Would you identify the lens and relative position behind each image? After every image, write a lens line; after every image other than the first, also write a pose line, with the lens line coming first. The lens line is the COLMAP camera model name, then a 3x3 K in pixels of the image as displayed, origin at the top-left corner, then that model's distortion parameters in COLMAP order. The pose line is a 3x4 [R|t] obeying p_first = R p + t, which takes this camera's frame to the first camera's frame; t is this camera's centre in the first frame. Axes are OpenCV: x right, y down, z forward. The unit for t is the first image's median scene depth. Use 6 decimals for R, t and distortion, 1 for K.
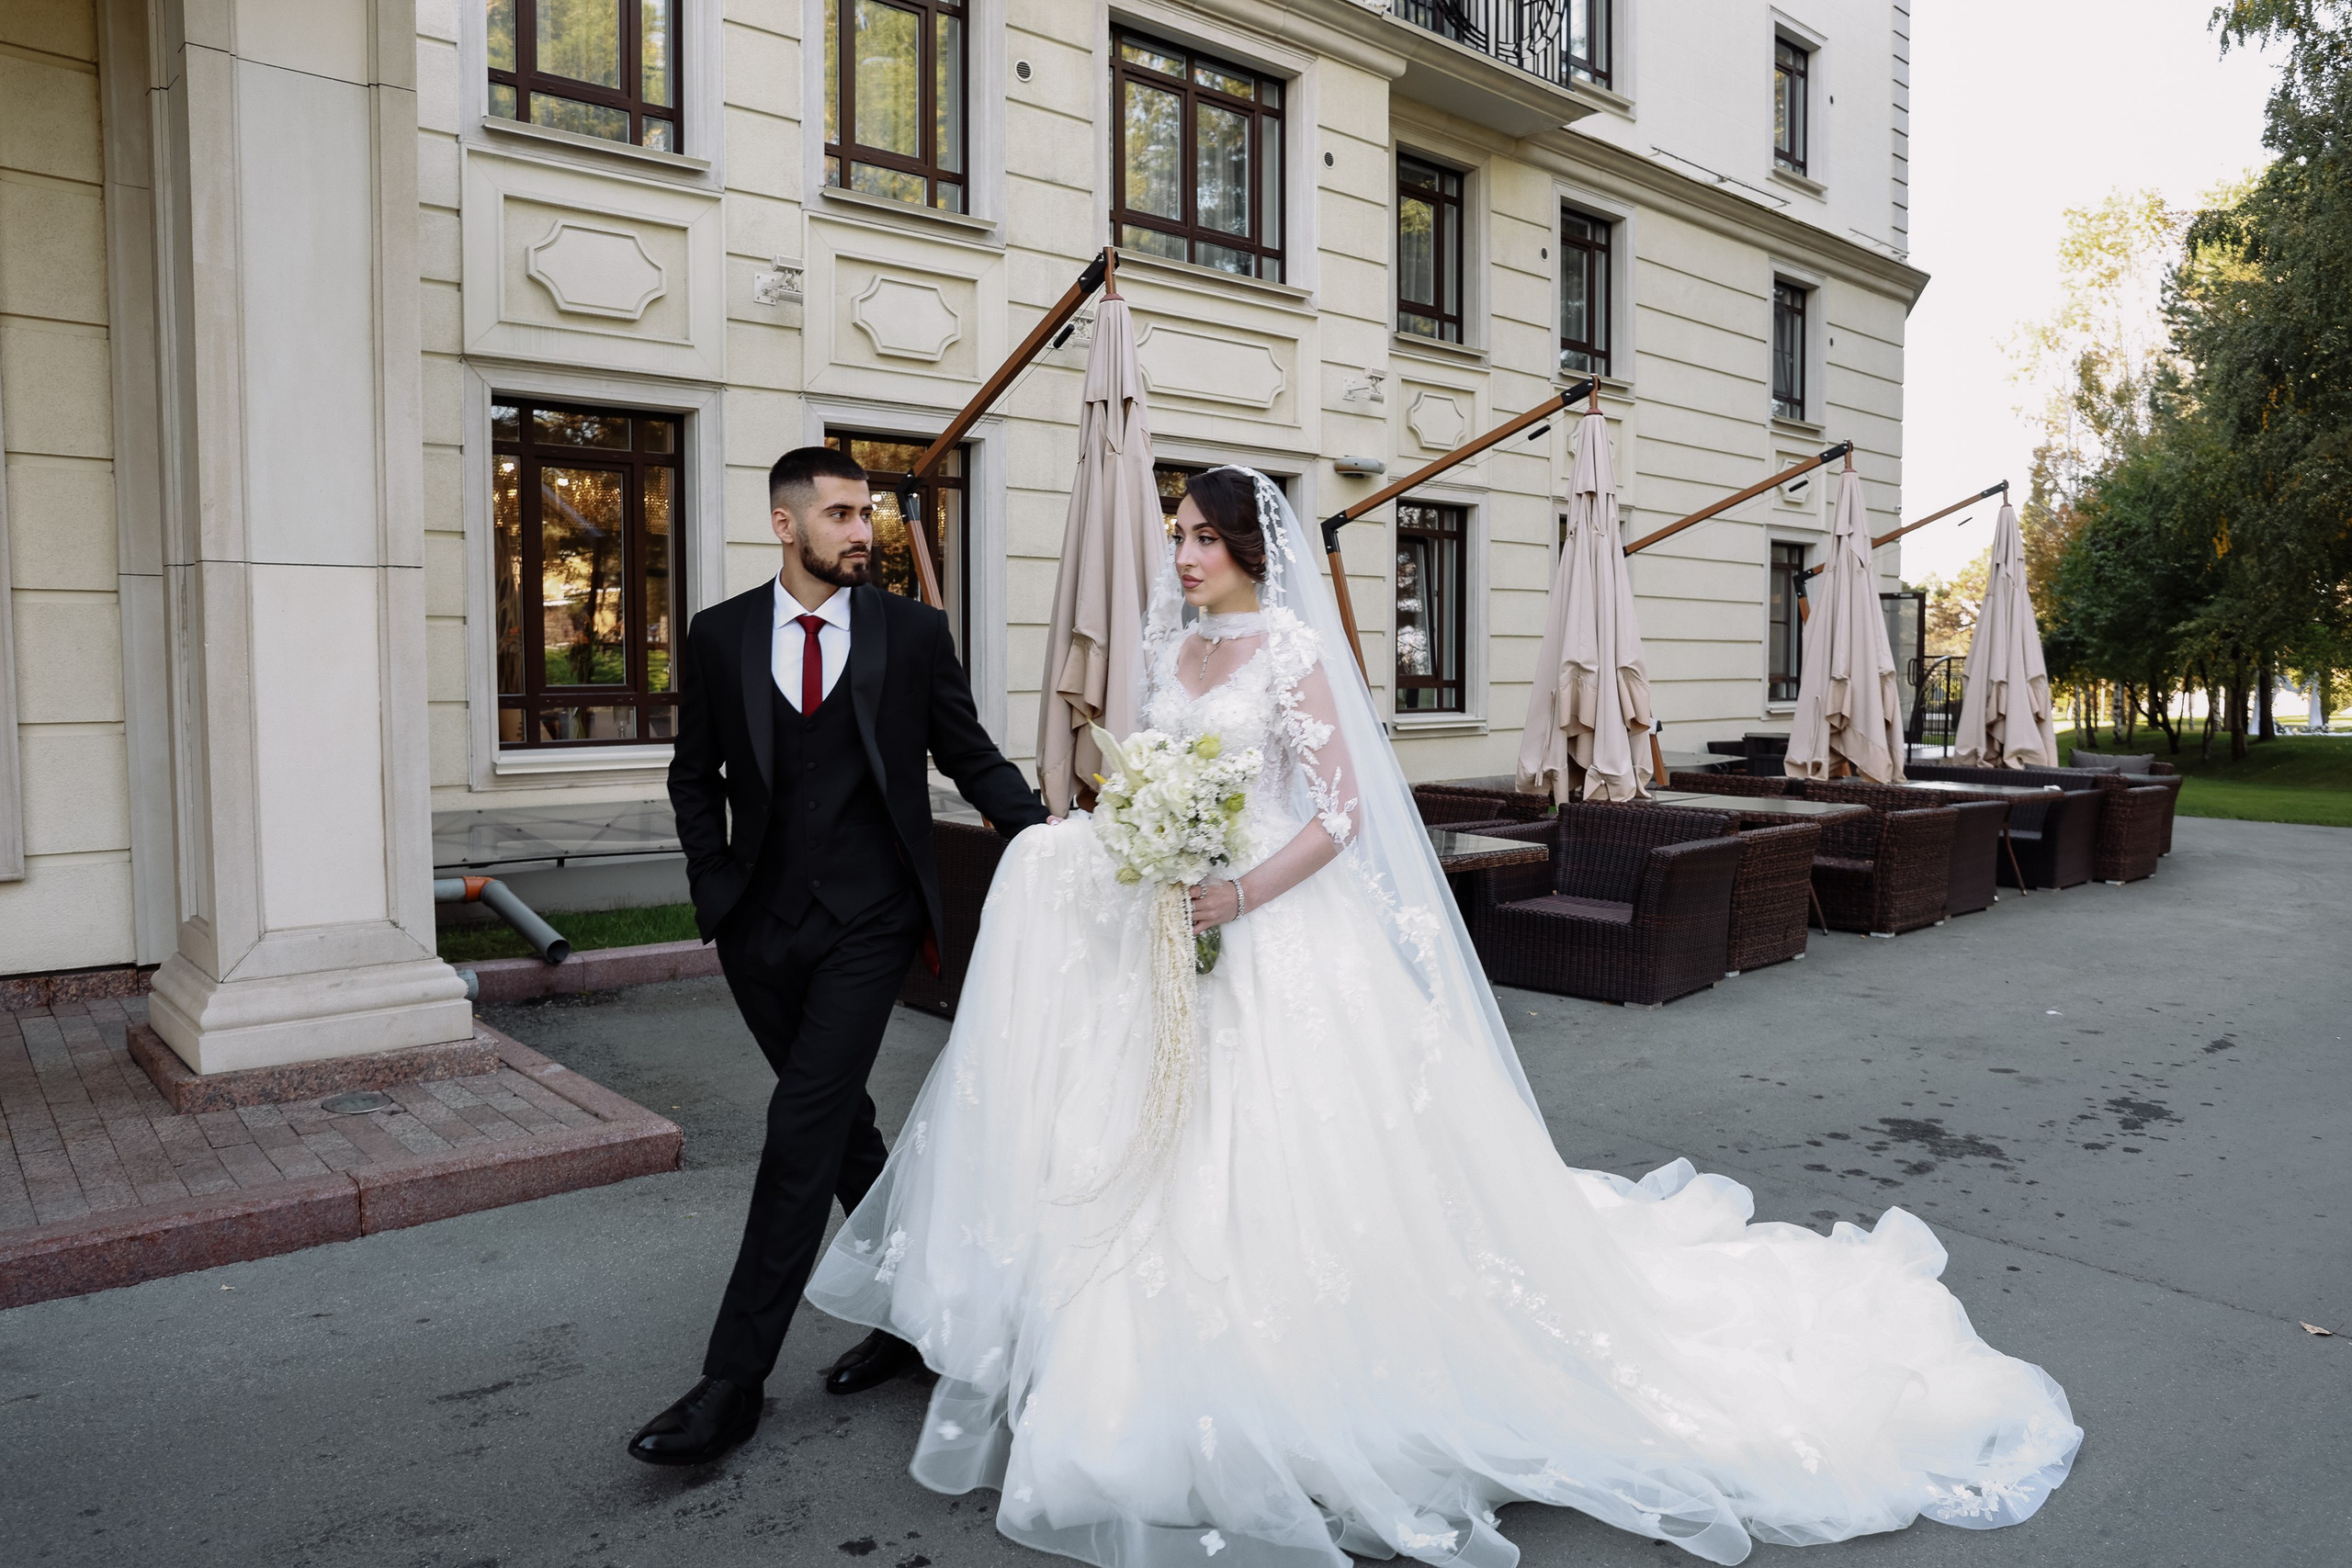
lens RADIAL K [[1603.7, 0, 1176.0], [0, 1603.7, 784.0], [0, 0, 1]] dist [-0.111432, 0.082201]
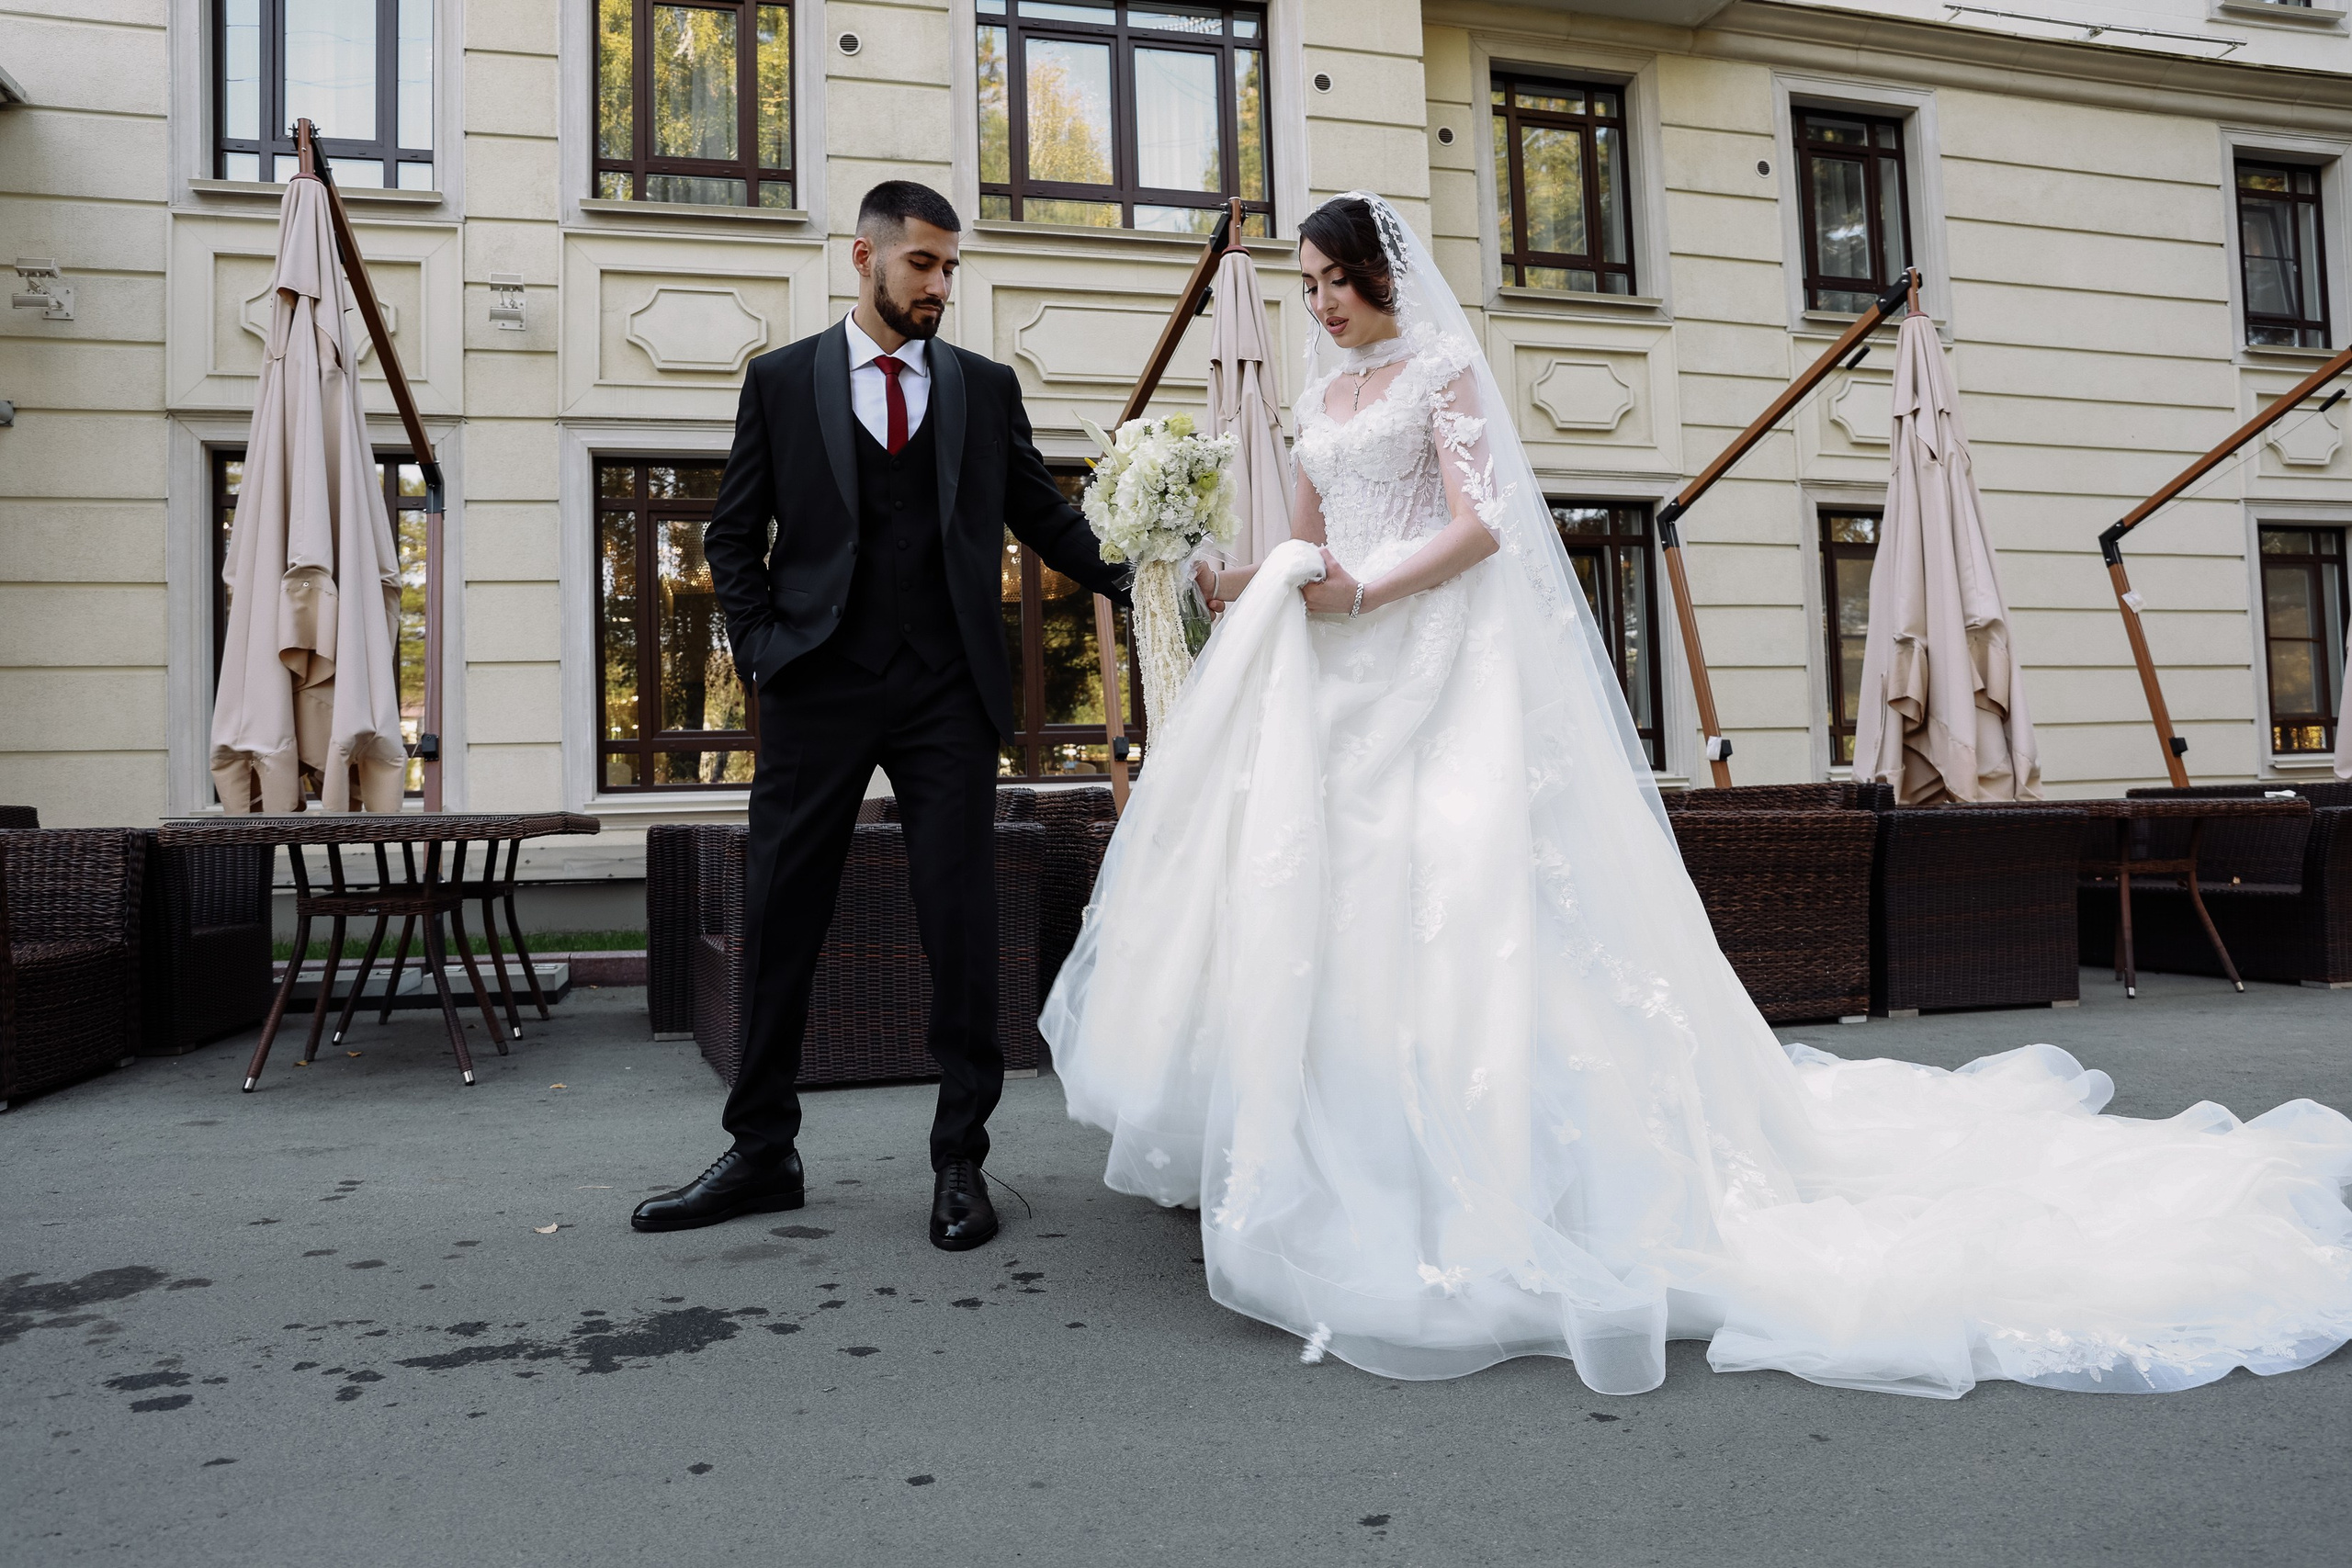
lens RADIAL K [[1603.7, 0, 1176.0], [0, 1603.7, 784.0], [0, 0, 1]] dist [-0.111432, 0.082201]
pose [[0.891522, -0.043998, -0.450836, 0.330117], [-0.001222, 0.995035, -0.099522, 0.038588], [0.452977, 0.089277, 0.887041, 0.243773]]
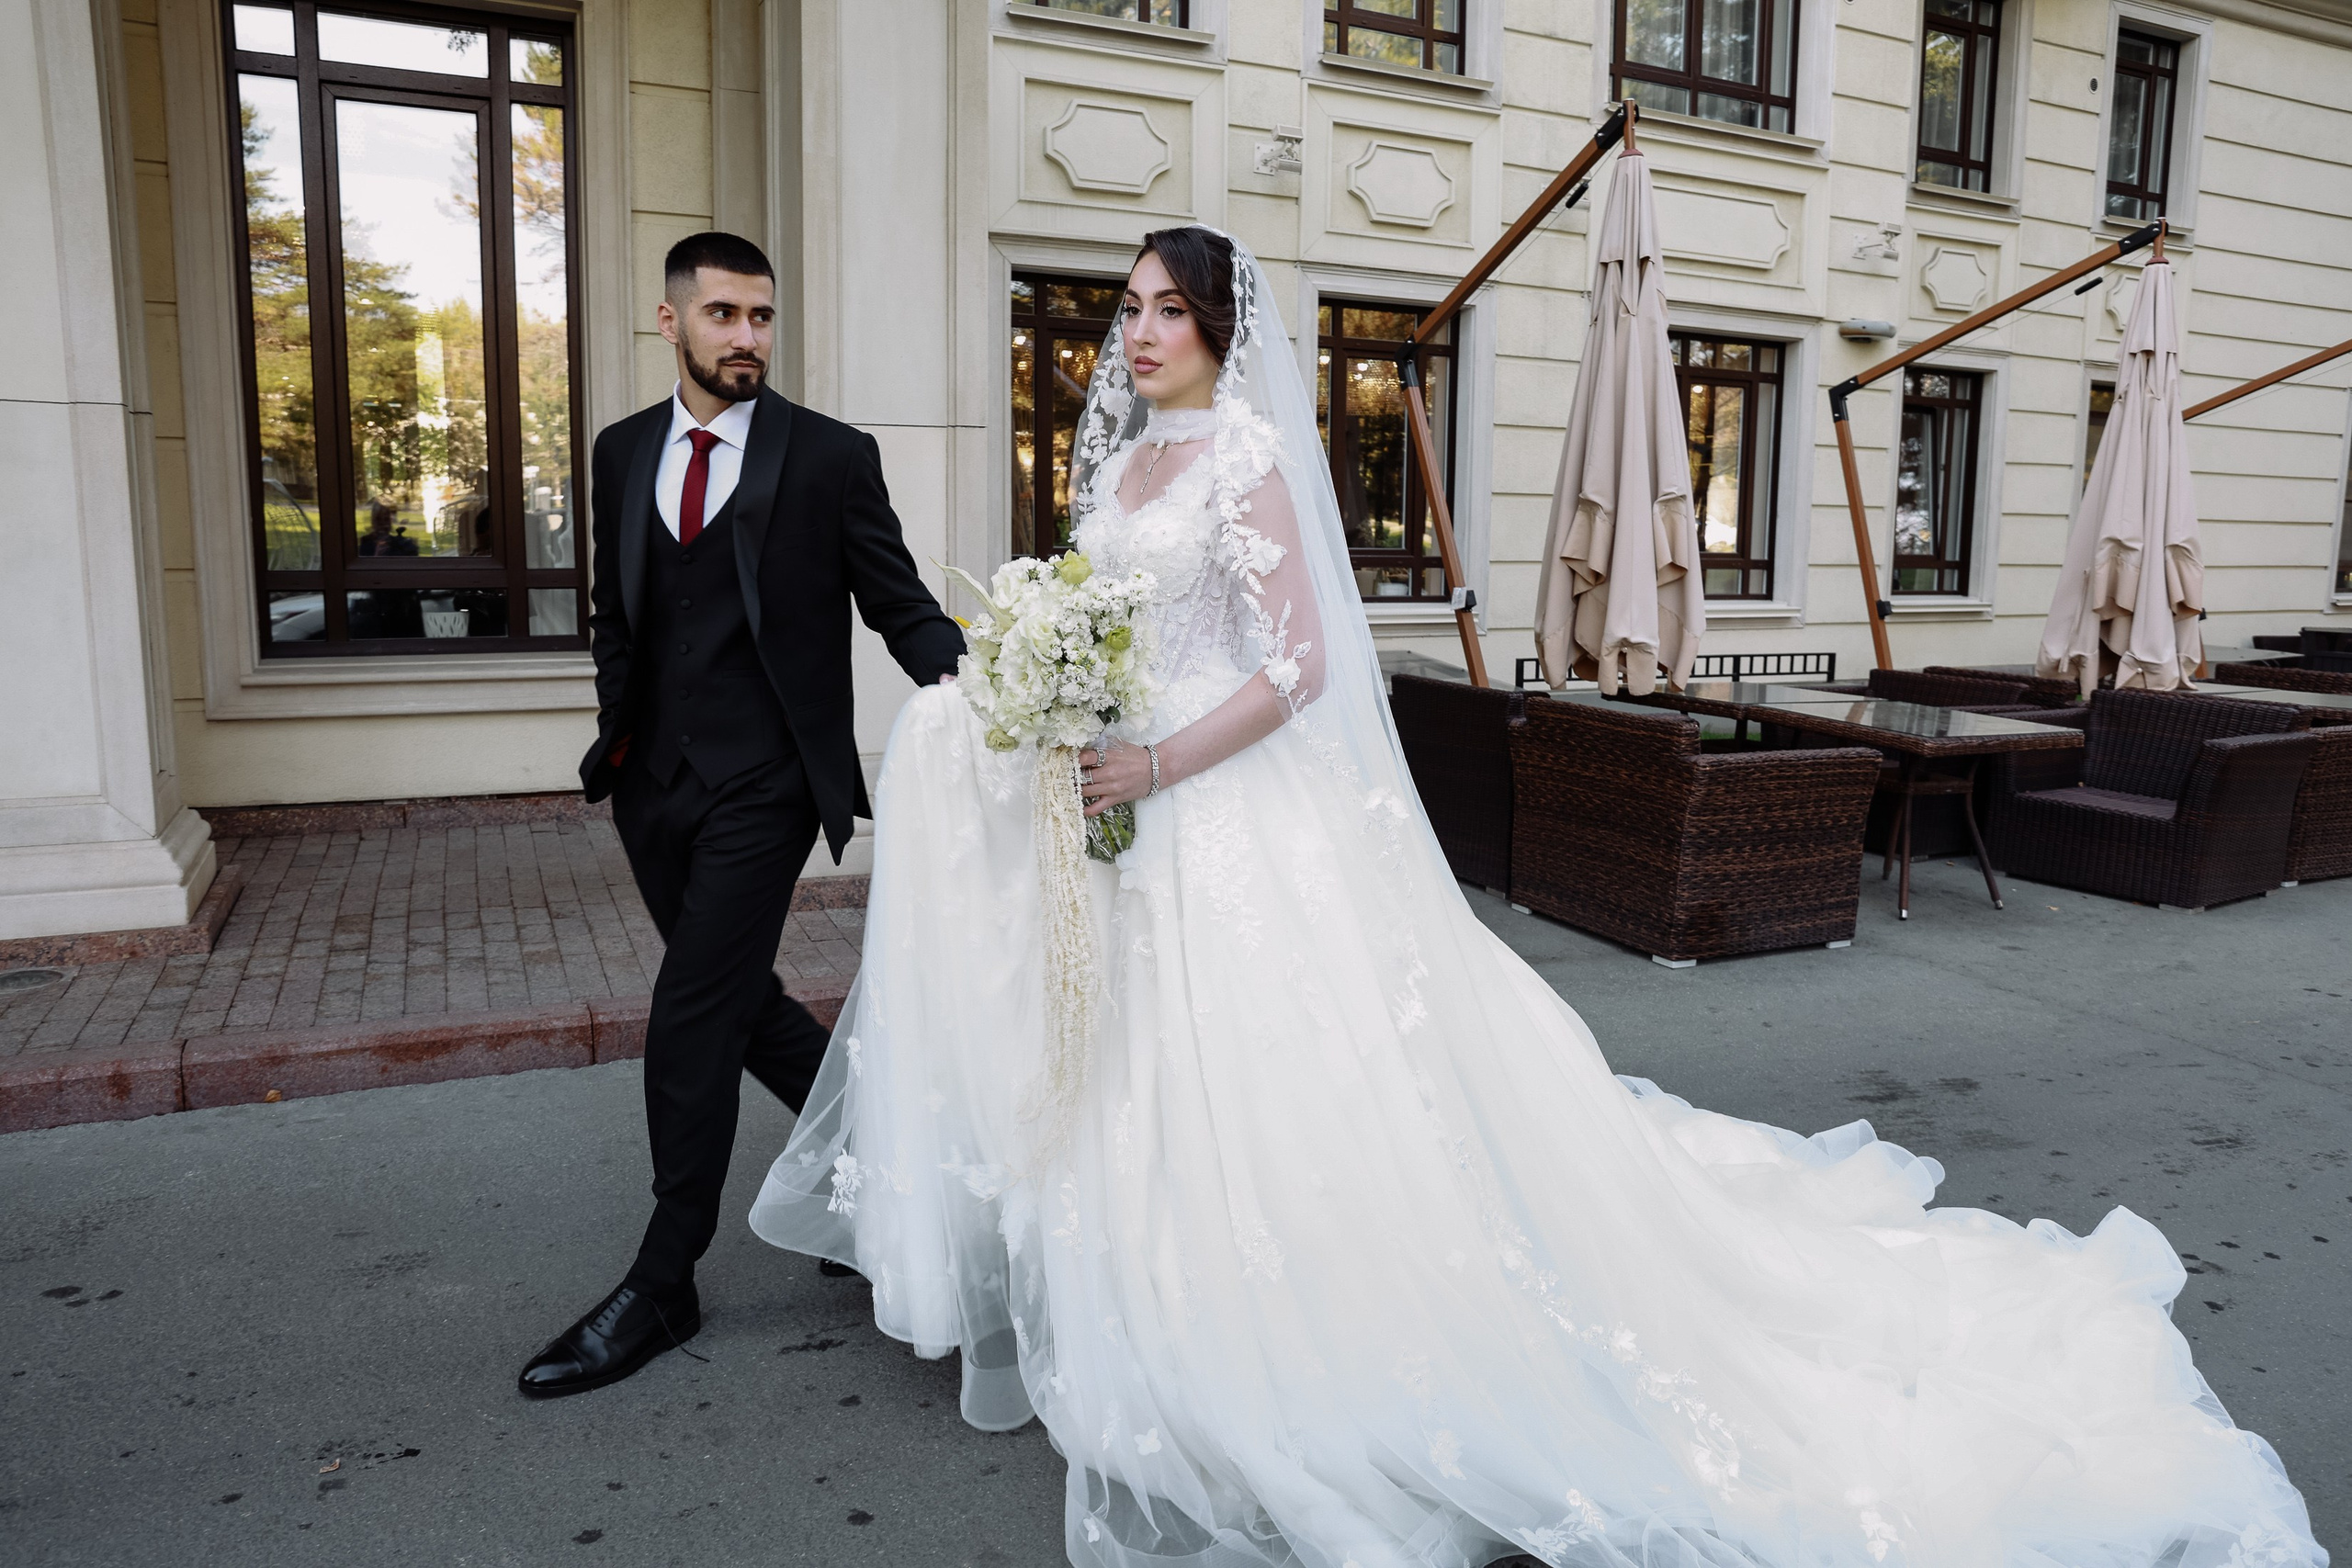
lens RADIAL K [[1603.7, 0, 1176.0], [0, 1603.7, 784.0], [0, 0, 1]] dist [-0.111432, 0.082201]
pose [[0.962356, 0.048542, -0.267424, -0.015599], [-0.028159, 0.996434, 0.079534, 0.005220], [0.270331, -0.069010, 0.960291, -0.012908]]
